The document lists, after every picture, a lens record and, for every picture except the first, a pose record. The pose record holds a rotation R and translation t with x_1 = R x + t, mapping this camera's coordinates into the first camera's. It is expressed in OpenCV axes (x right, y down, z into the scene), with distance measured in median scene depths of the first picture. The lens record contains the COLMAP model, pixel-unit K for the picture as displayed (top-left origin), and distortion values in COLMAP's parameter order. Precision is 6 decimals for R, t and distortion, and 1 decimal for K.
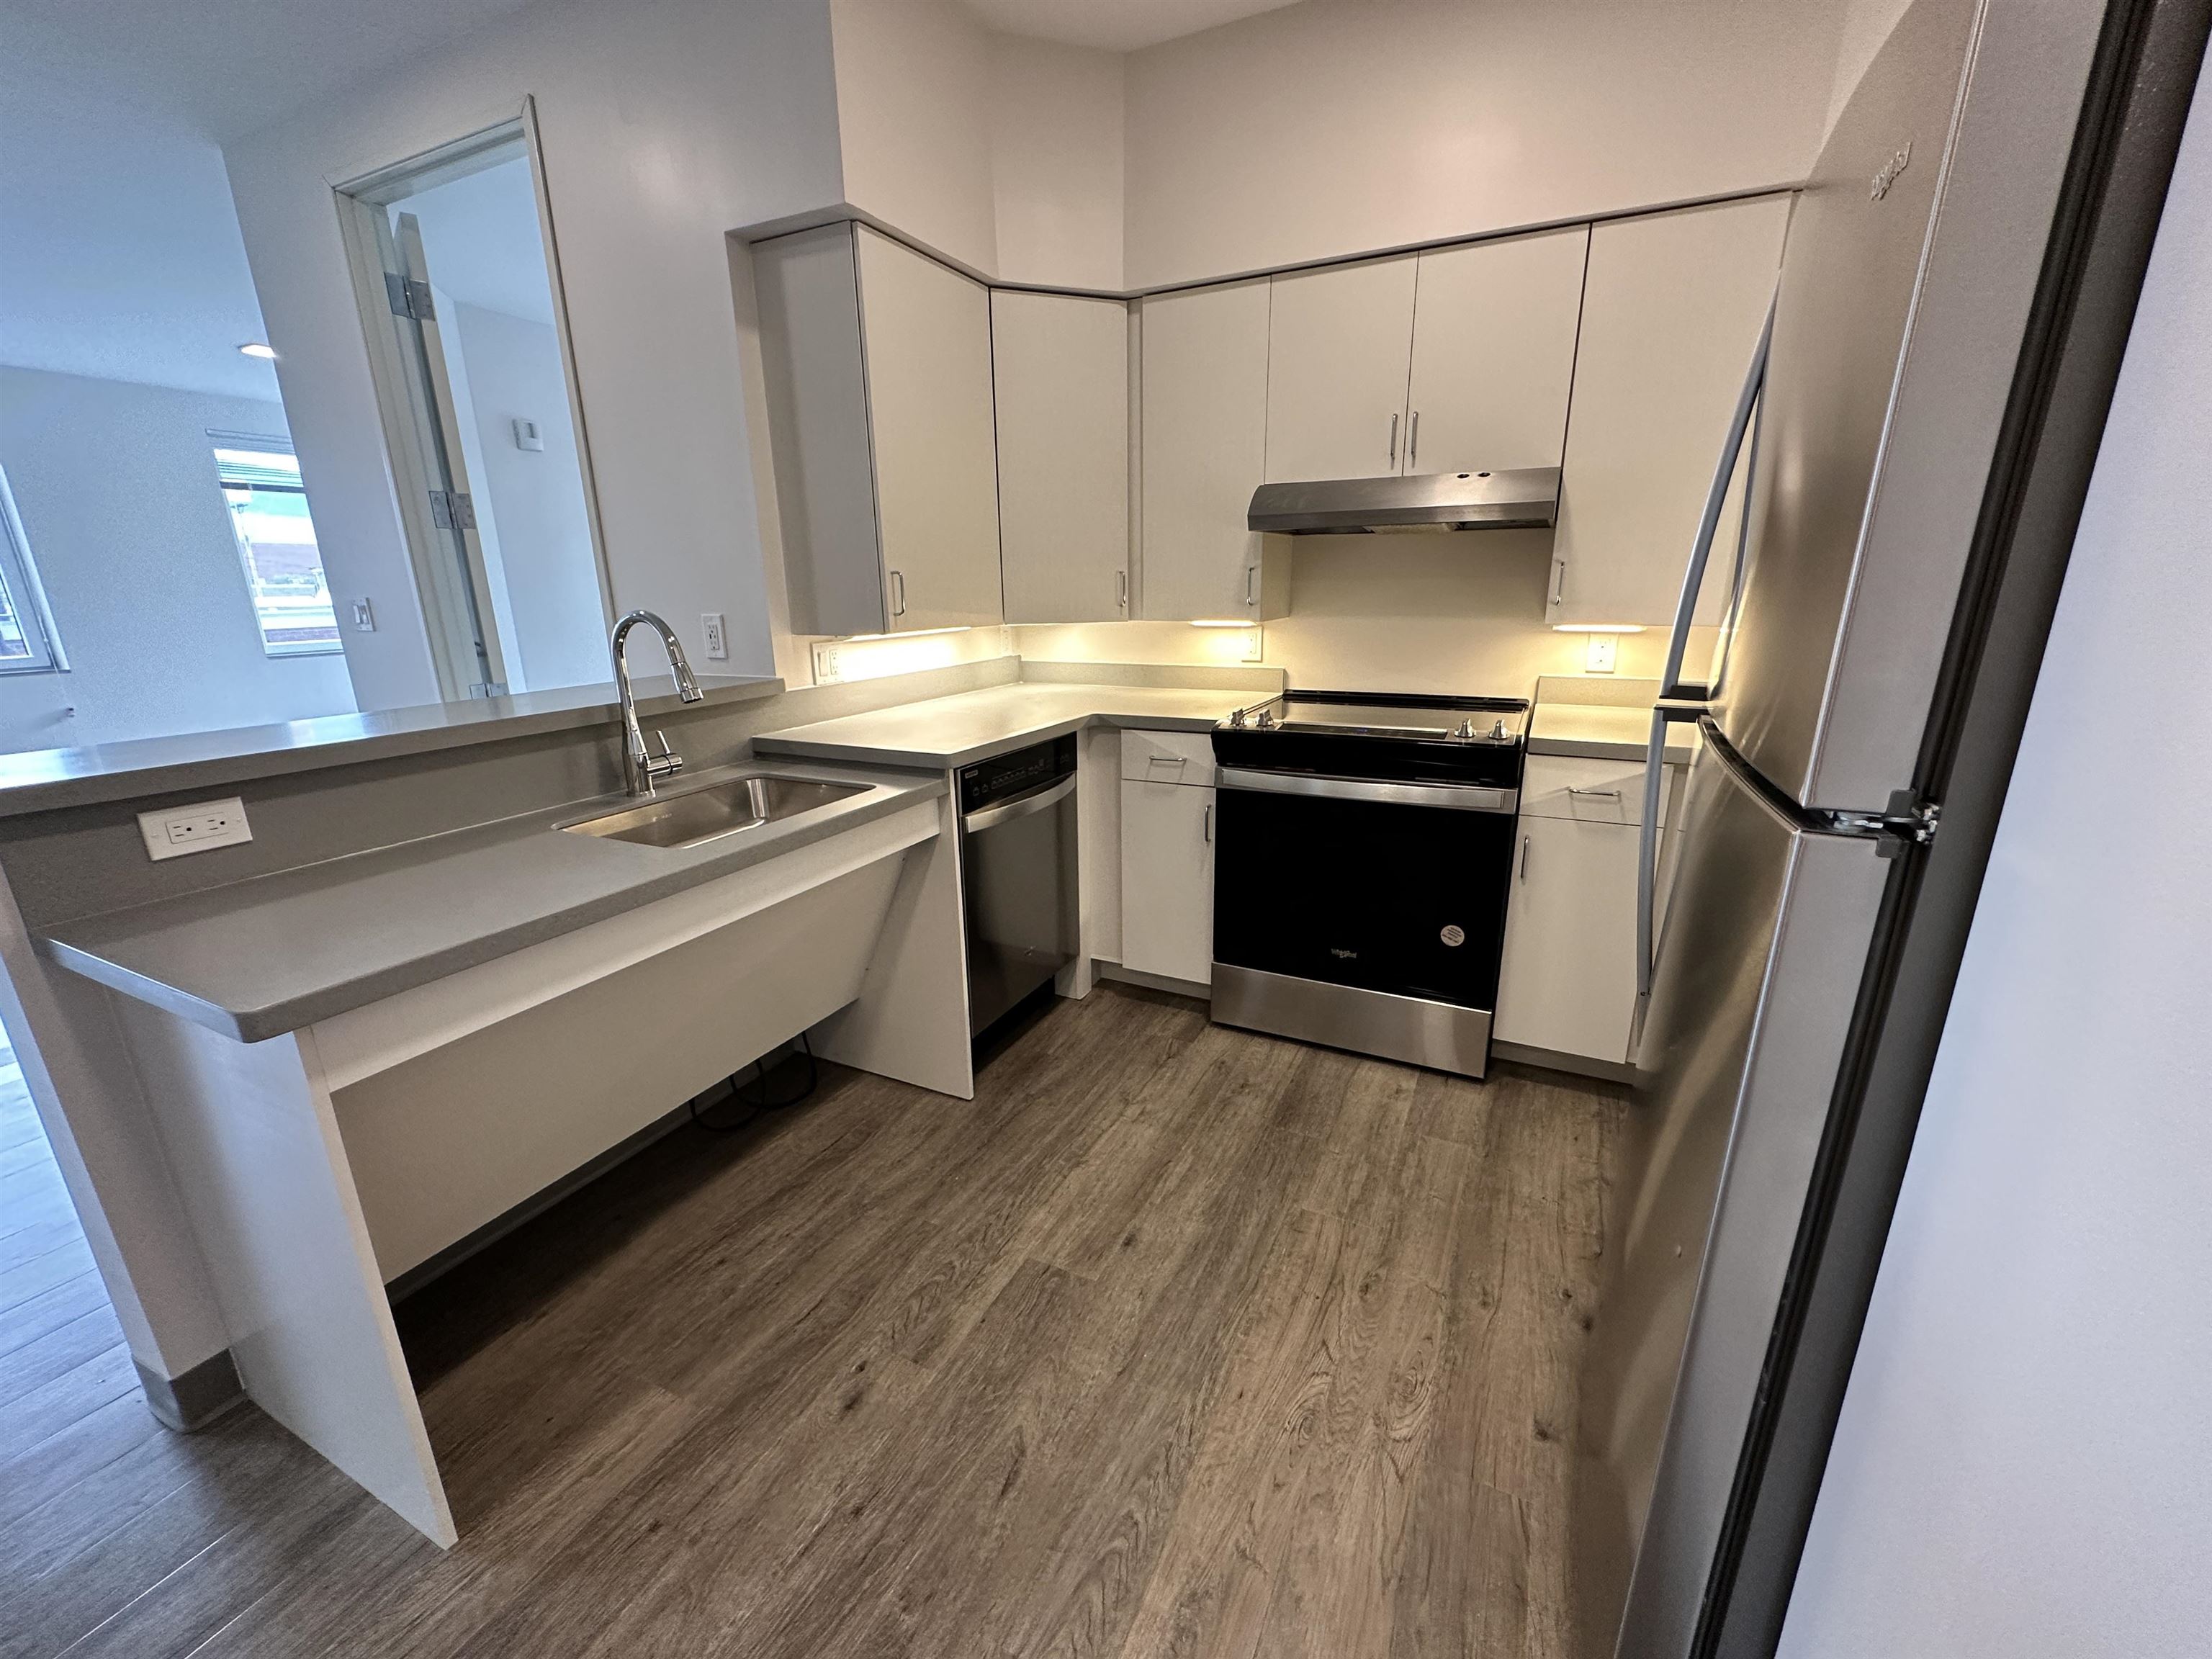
lens RADIAL K [[885.8, 0, 1109.1], [0, 885.8, 829.4], [0, 0, 1]] dist [-0.001179, 0.000916]
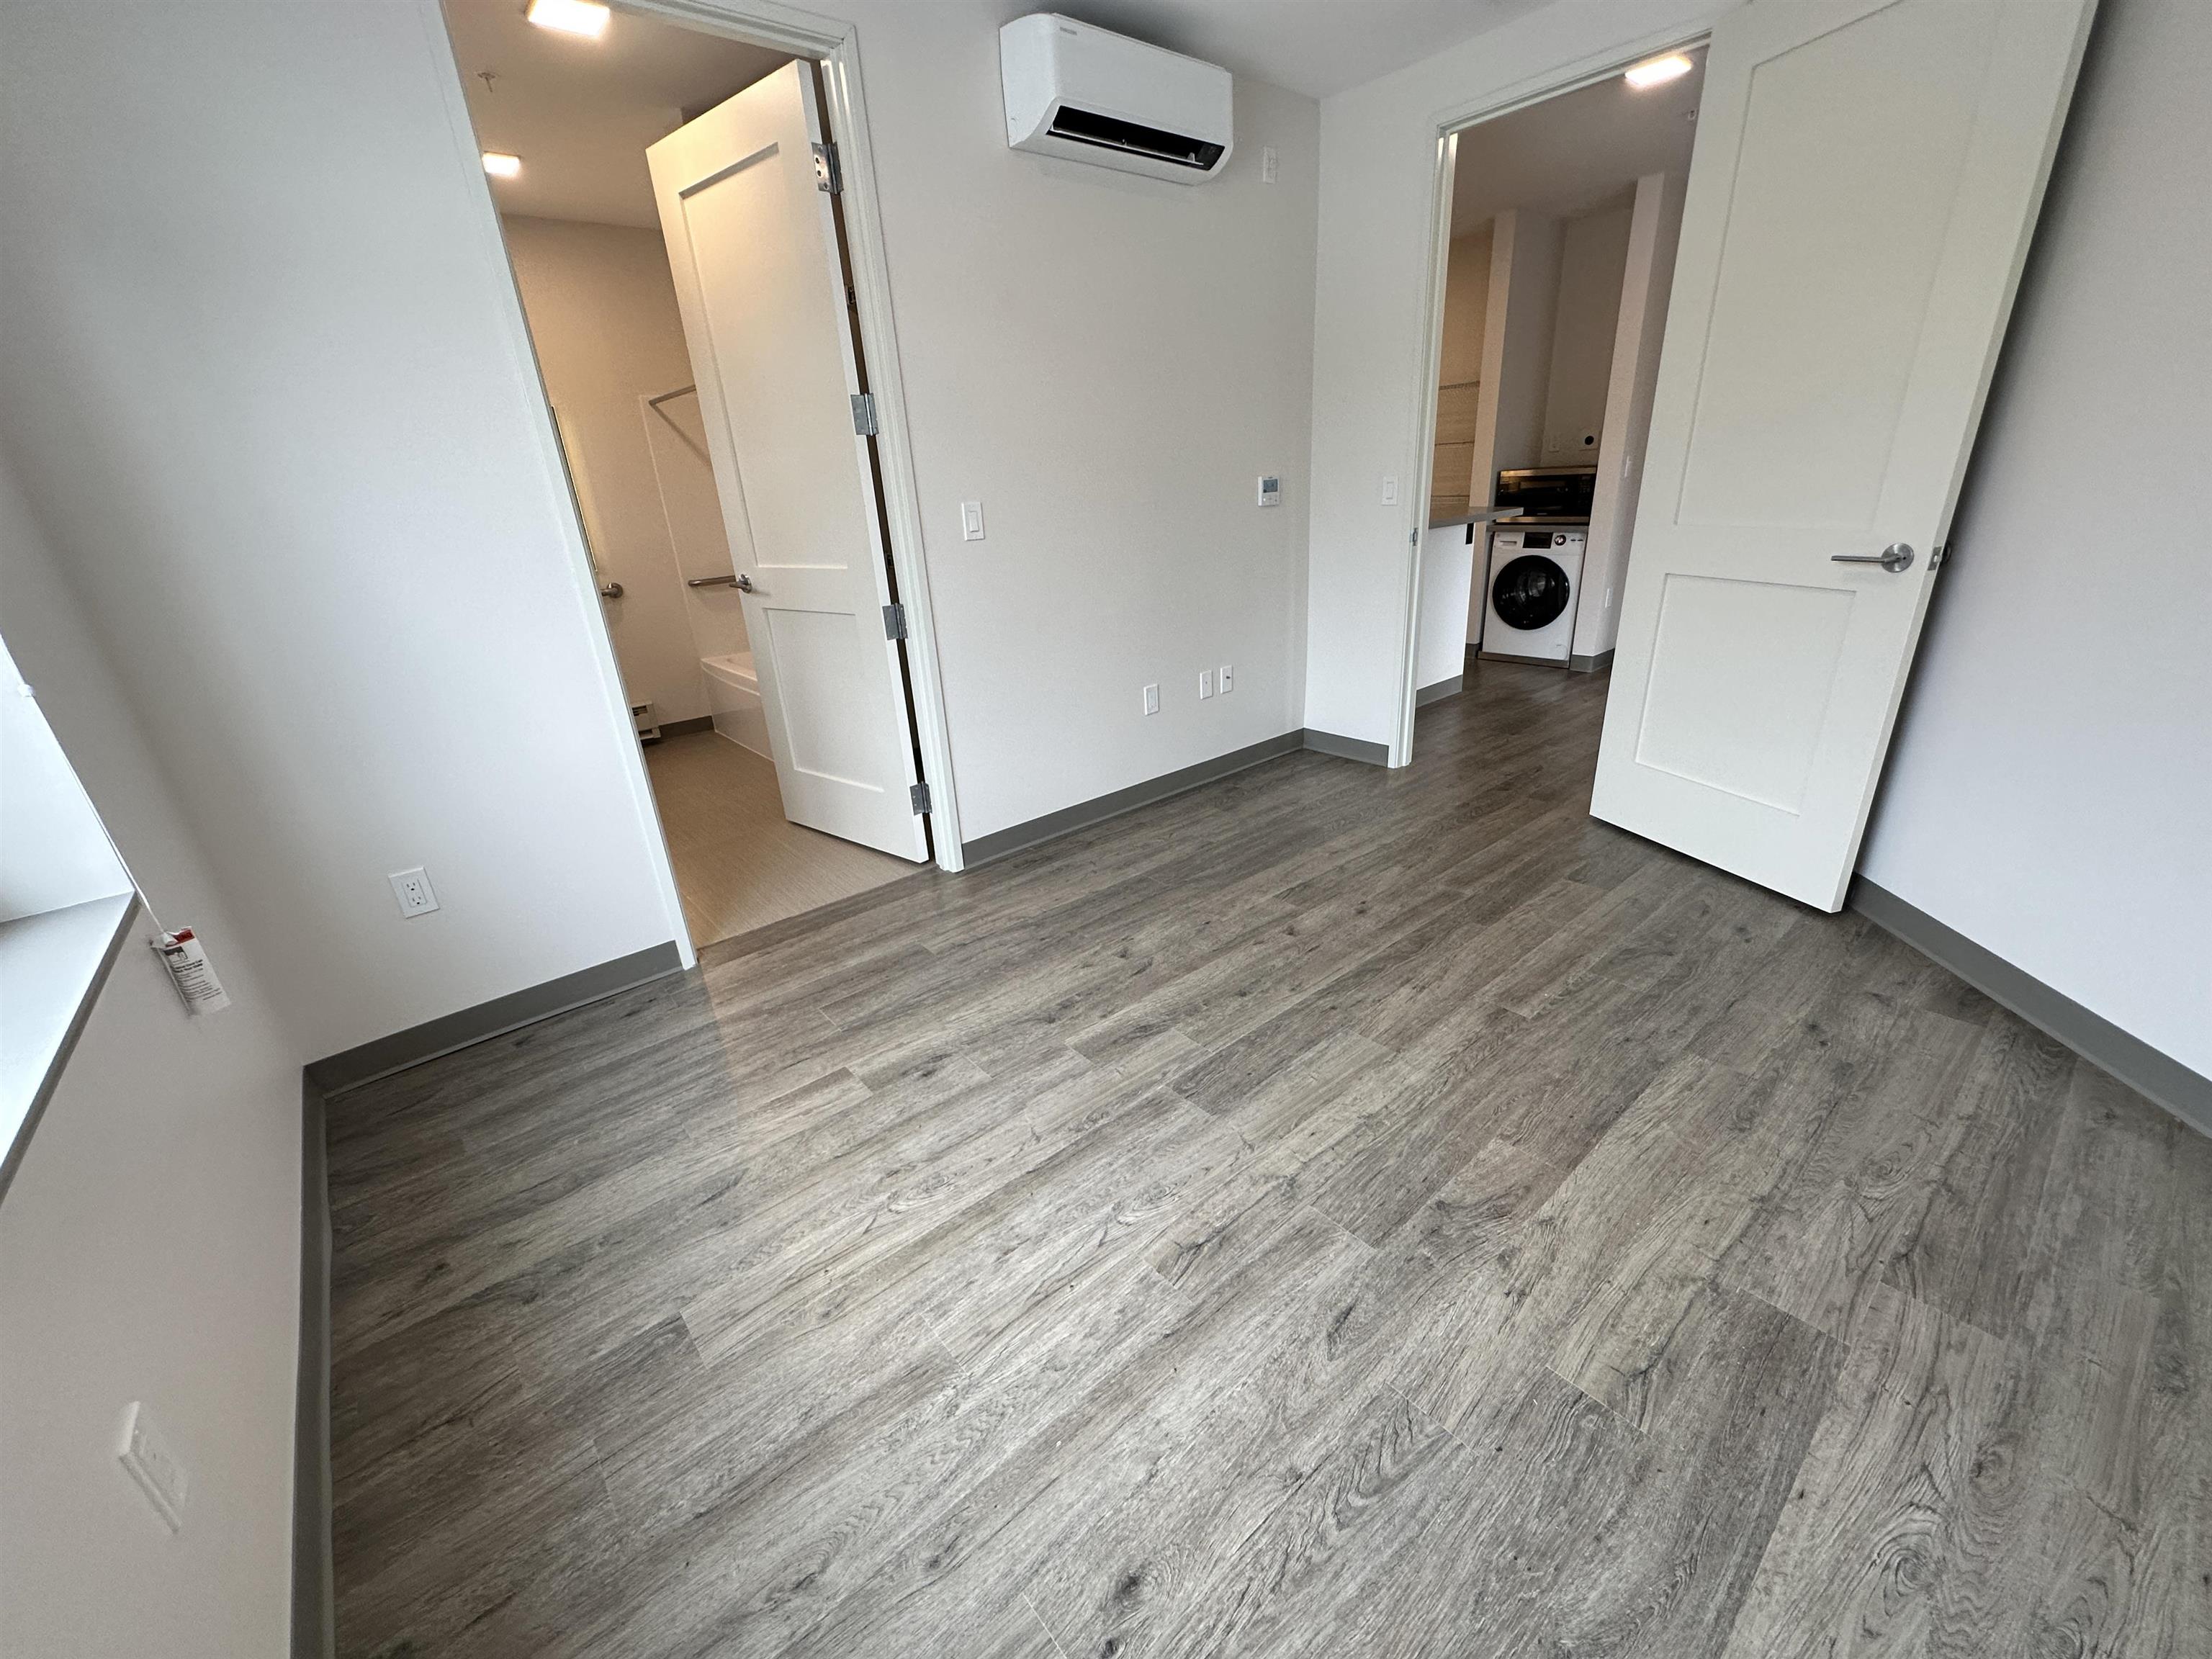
lens RADIAL K [[885.8, 0, 1112.7], [0, 885.8, 837.4], [0, 0, 1]] dist [-0.001179, 0.000916]
pose [[-0.917893, -0.091574, 0.386118, -0.036249], [0.169535, 0.789249, 0.590206, -0.282161], [-0.358791, 0.607207, -0.708921, 0.937861]]
